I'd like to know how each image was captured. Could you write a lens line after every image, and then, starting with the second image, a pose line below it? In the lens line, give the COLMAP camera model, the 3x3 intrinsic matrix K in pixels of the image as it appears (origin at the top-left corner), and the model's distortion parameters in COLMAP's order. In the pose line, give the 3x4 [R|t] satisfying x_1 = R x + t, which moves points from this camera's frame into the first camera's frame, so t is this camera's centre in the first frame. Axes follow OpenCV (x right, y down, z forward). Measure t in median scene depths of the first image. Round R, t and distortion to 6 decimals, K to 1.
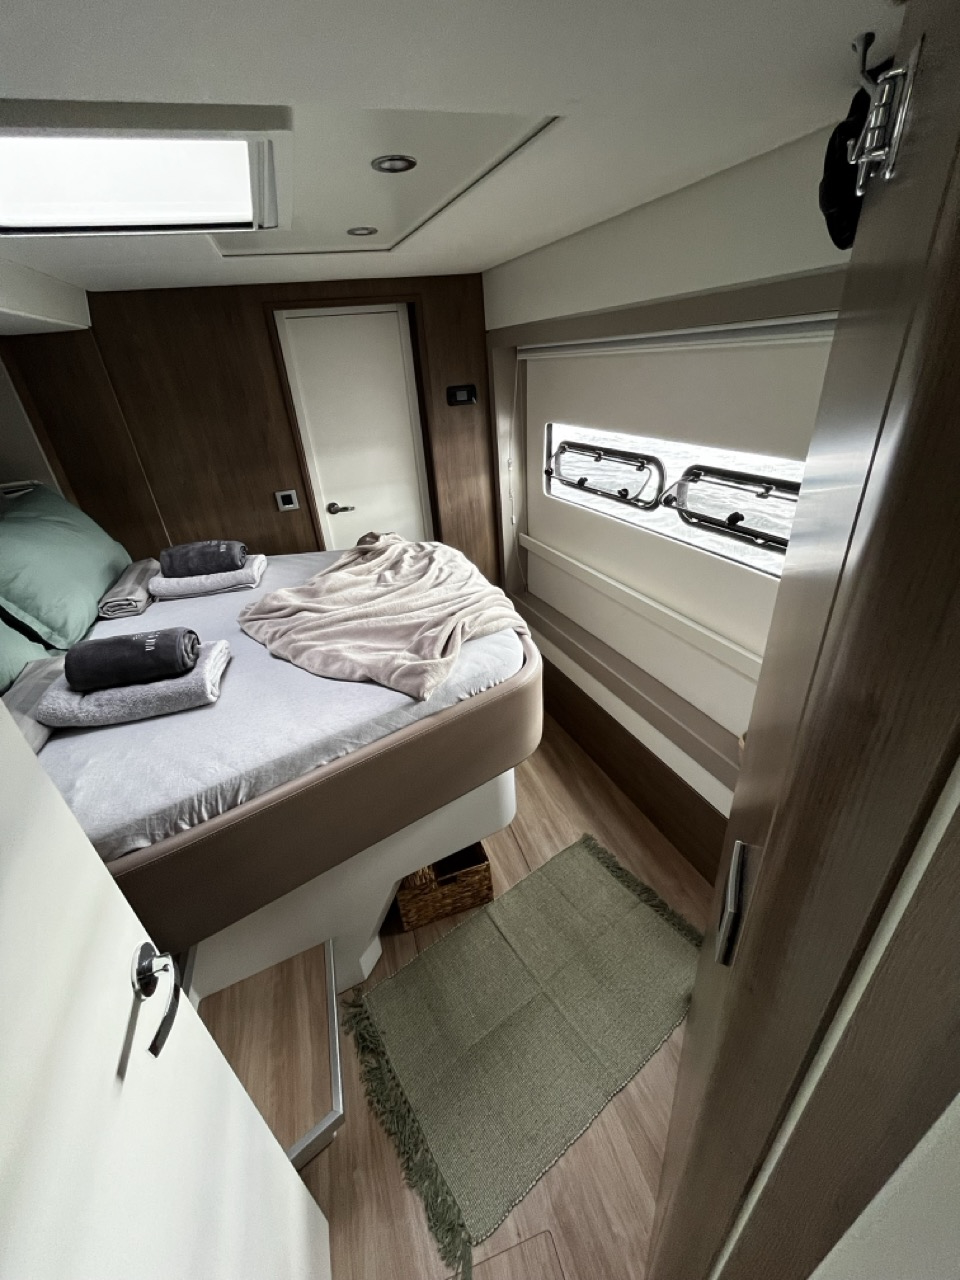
lens RADIAL K [[516.8, 0, 480.0], [0, 516.8, 640.0], [0, 0, 1]] dist [-0.000489, -0.000231]
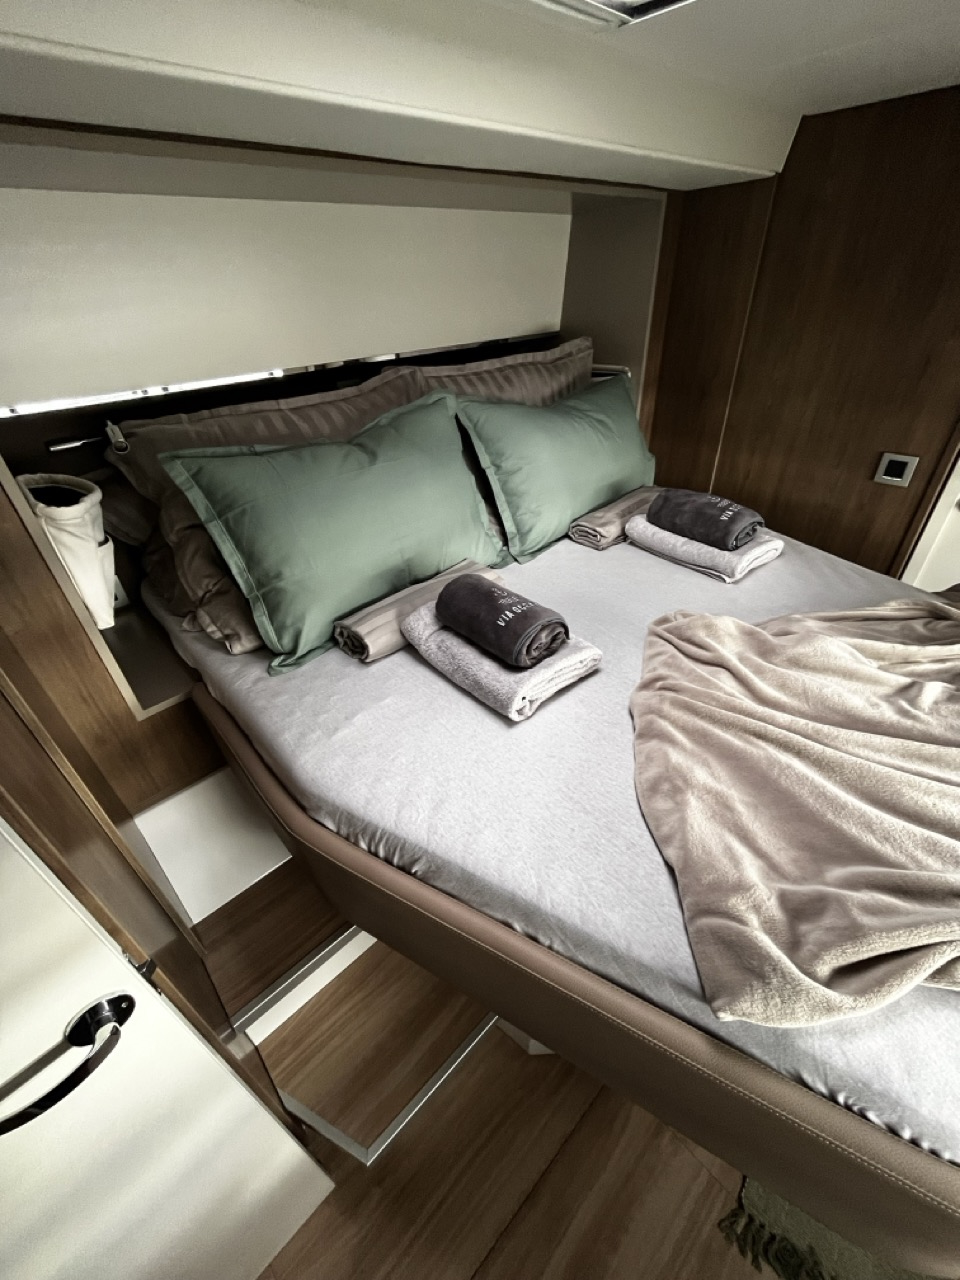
lens RADIAL K [[517.9, 0, 480.0], [0, 517.9, 640.0], [0, 0, 1]] dist [-0.000069, 0.000209]
pose [[0.437953, 0.562440, -0.701326, -0.042882], [-0.423924, 0.817143, 0.390596, -0.185579], [0.792771, 0.126246, 0.596302, 0.336982]]
